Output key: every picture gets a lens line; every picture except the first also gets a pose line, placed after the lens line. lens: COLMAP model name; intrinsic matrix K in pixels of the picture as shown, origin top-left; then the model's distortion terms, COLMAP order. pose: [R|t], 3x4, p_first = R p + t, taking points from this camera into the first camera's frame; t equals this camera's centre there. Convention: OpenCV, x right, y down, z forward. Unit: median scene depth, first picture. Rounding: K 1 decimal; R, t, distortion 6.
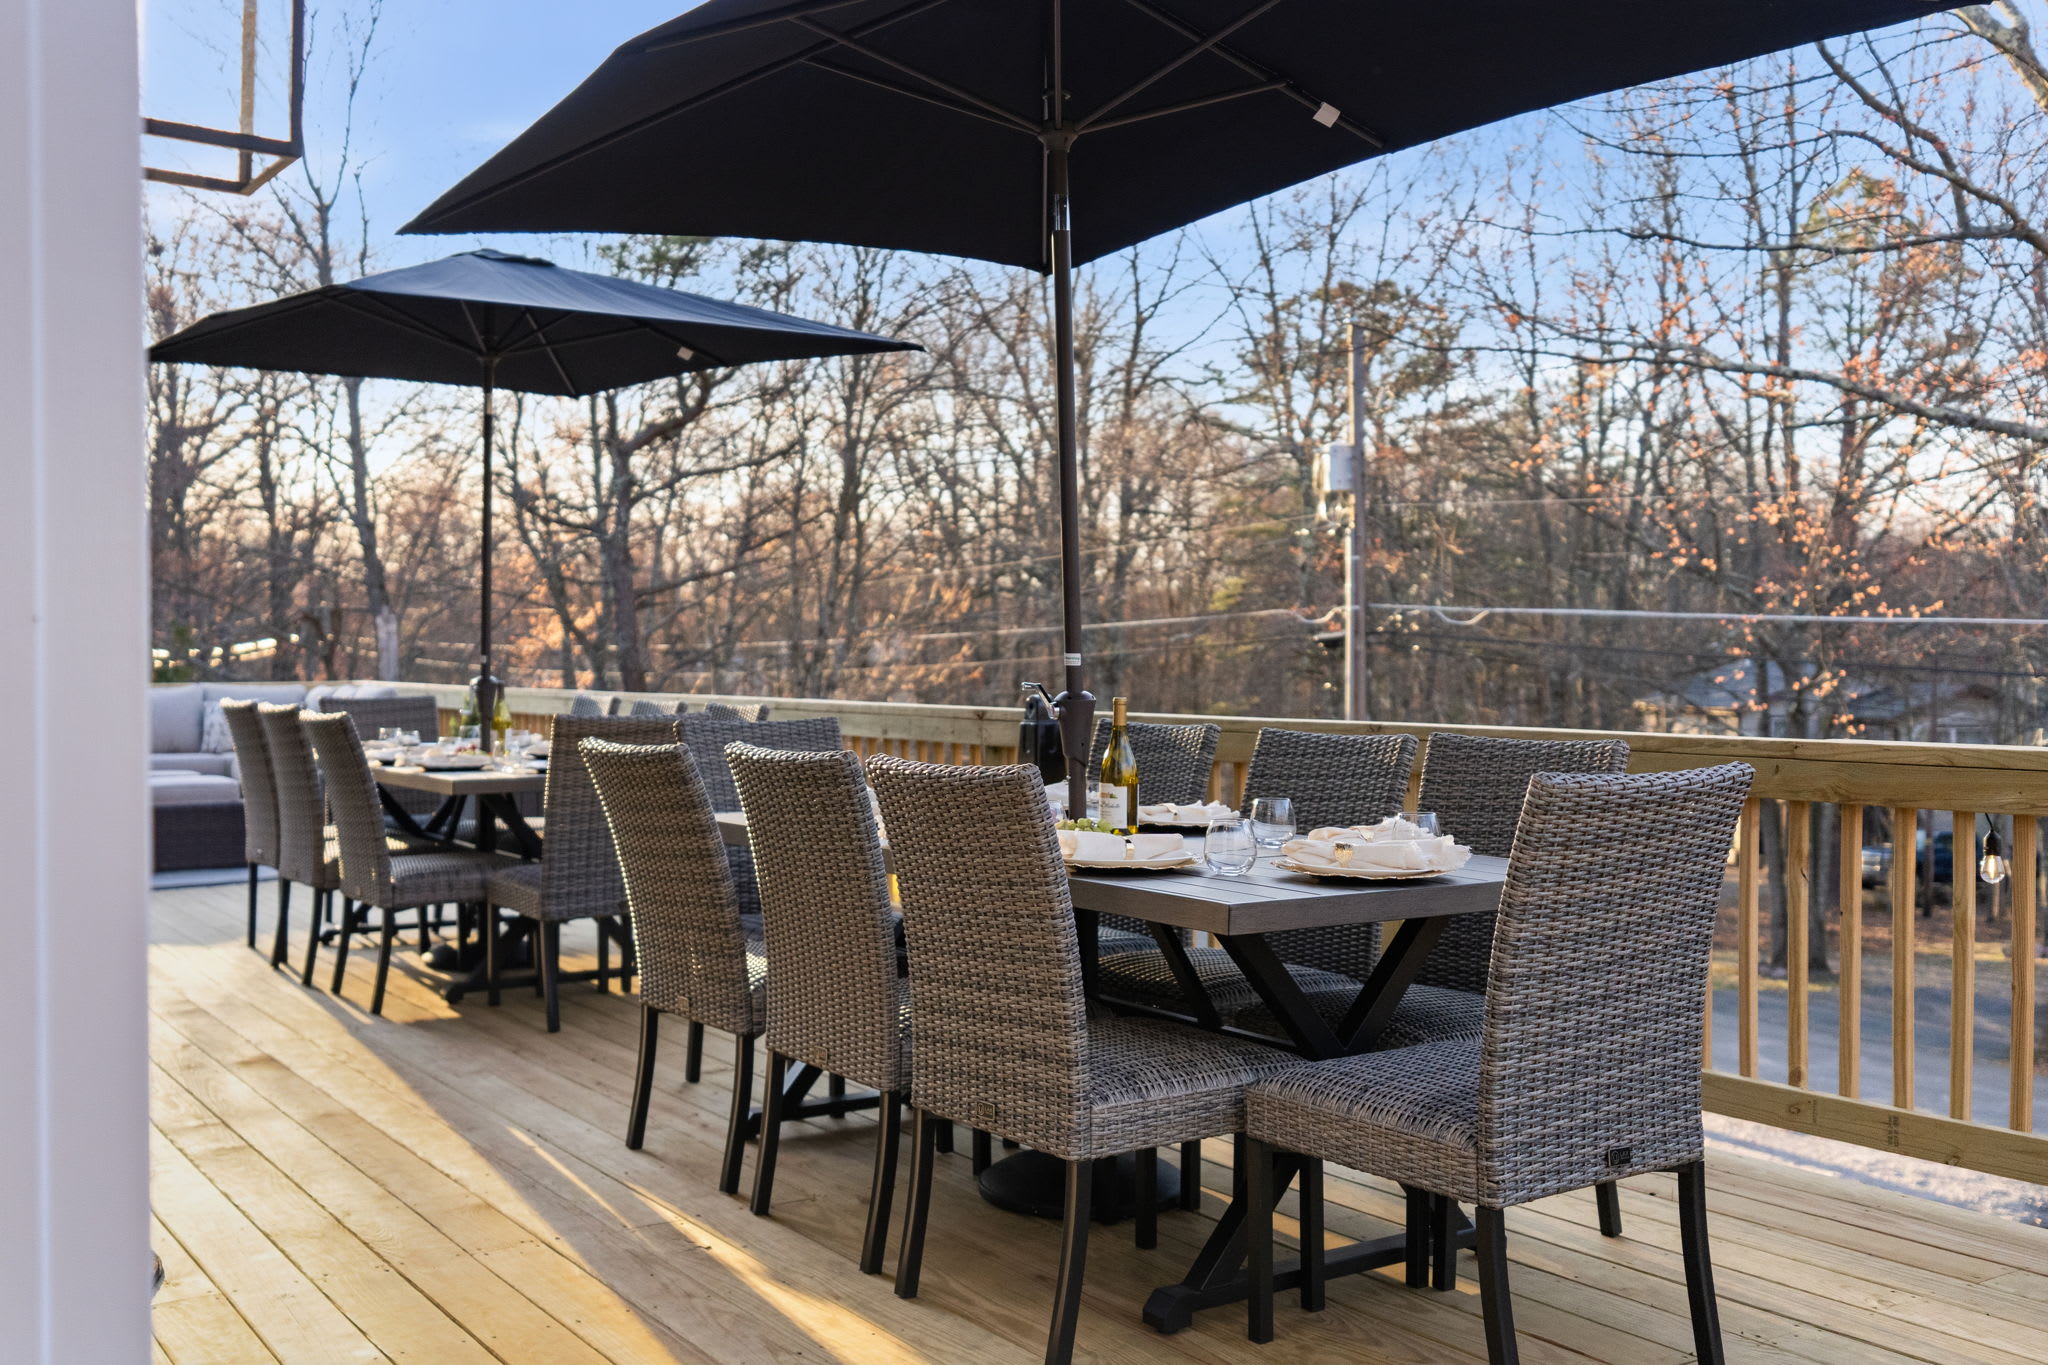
lens RADIAL K [[1973.5, 0, 1024.0], [0, 1973.5, 682.5], [0, 0, 1]] dist [0.008447, -0.005896]
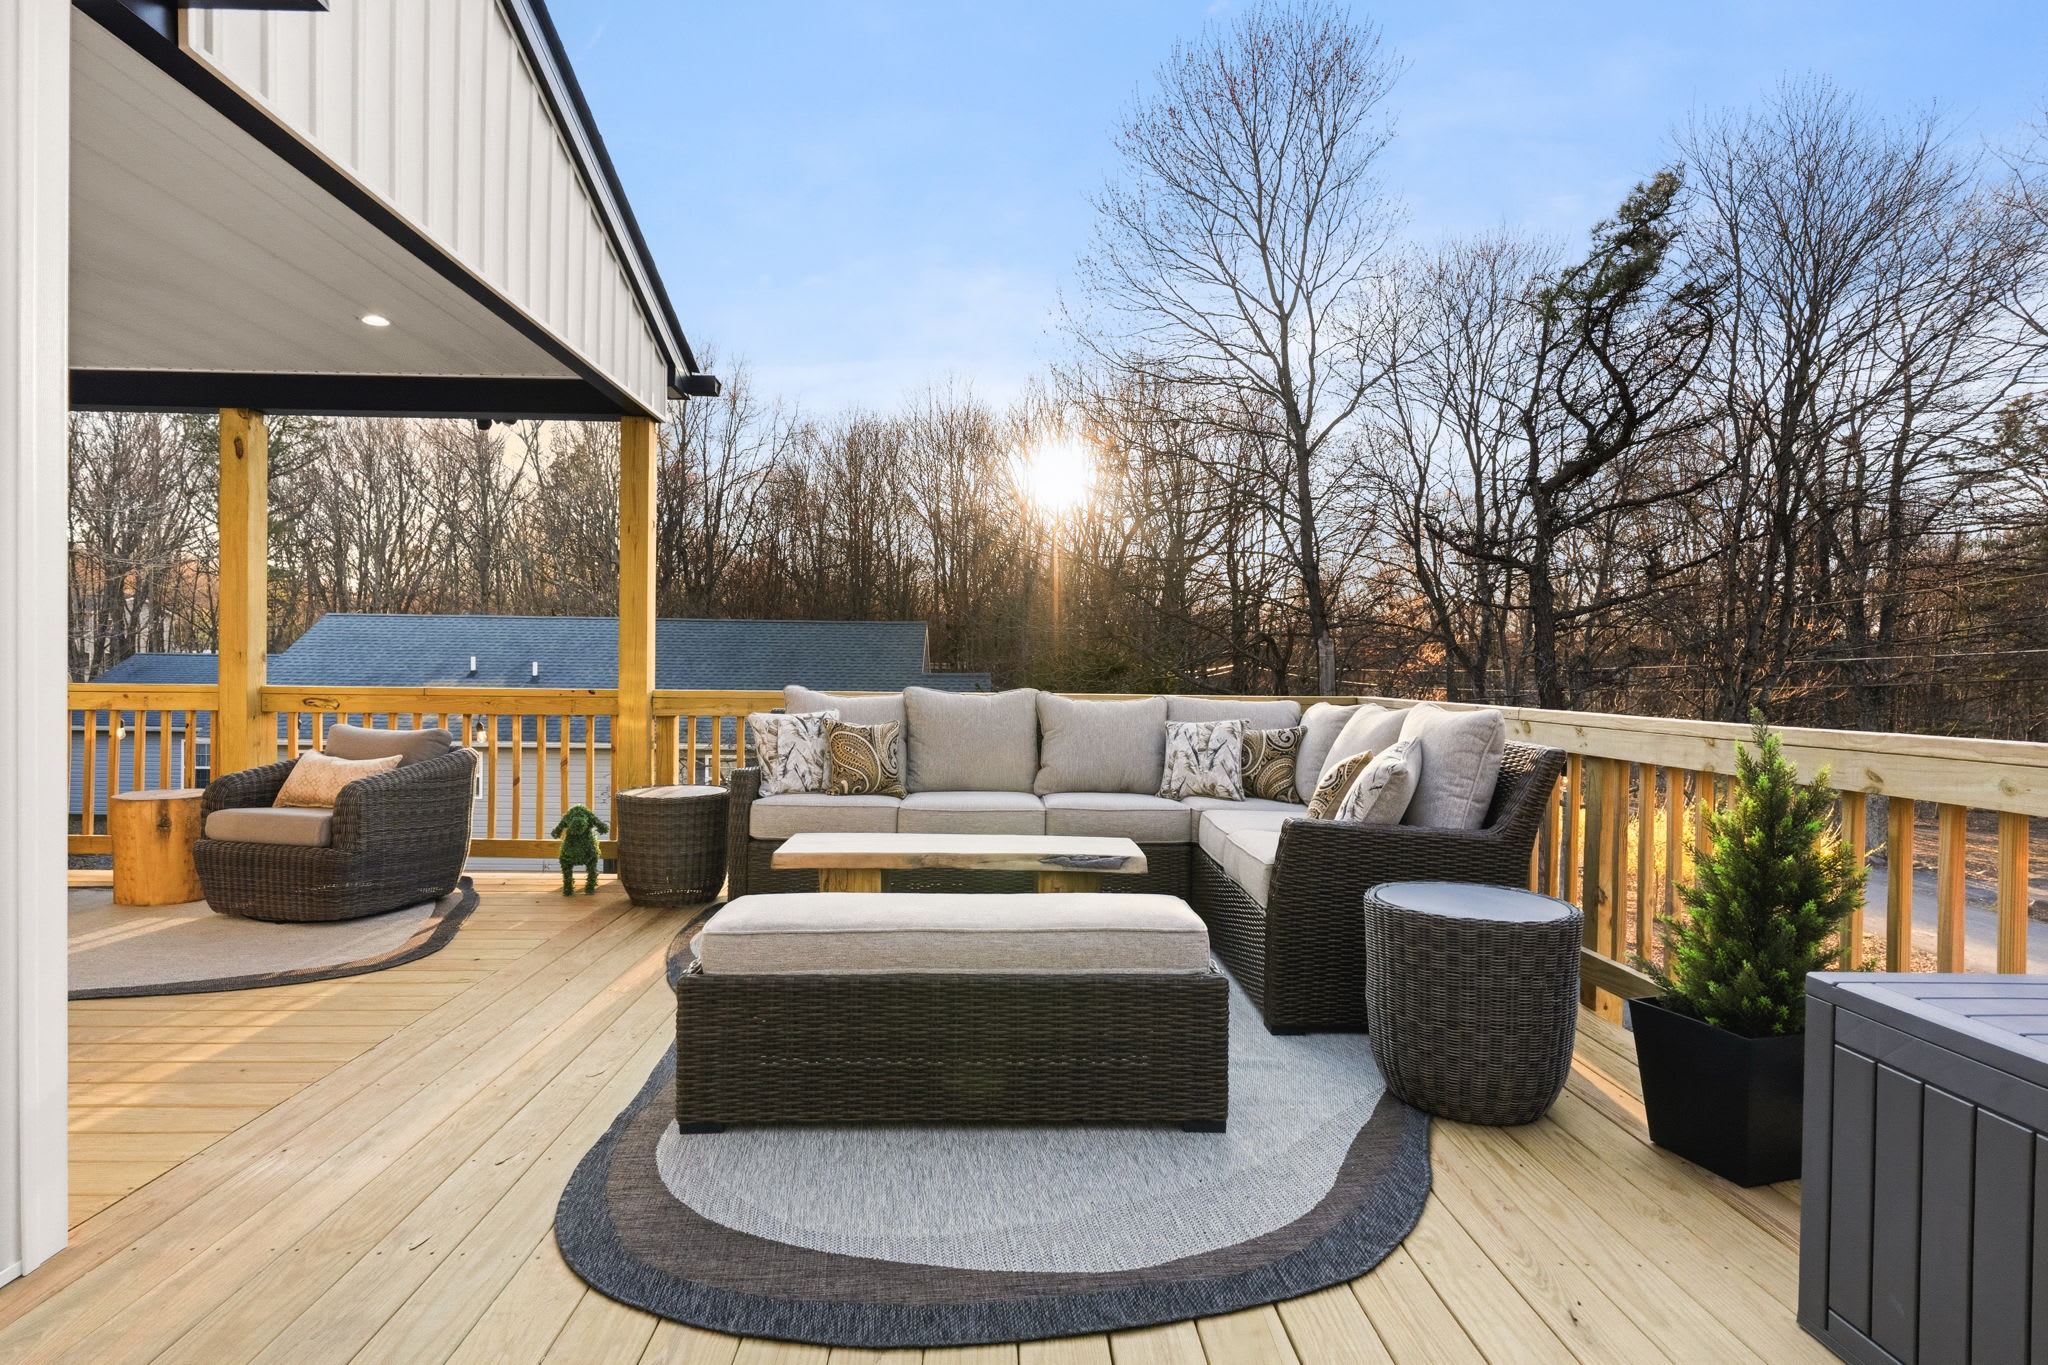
lens RADIAL K [[1056.5, 0, 1022.7], [0, 1056.5, 669.0], [0, 0, 1]] dist [-0.004751, -0.000848]
pose [[0.848581, 0.009717, -0.528977, -0.117747], [-0.021270, 0.999650, -0.015758, -0.000688], [0.528638, 0.024623, 0.848490, 0.296607]]
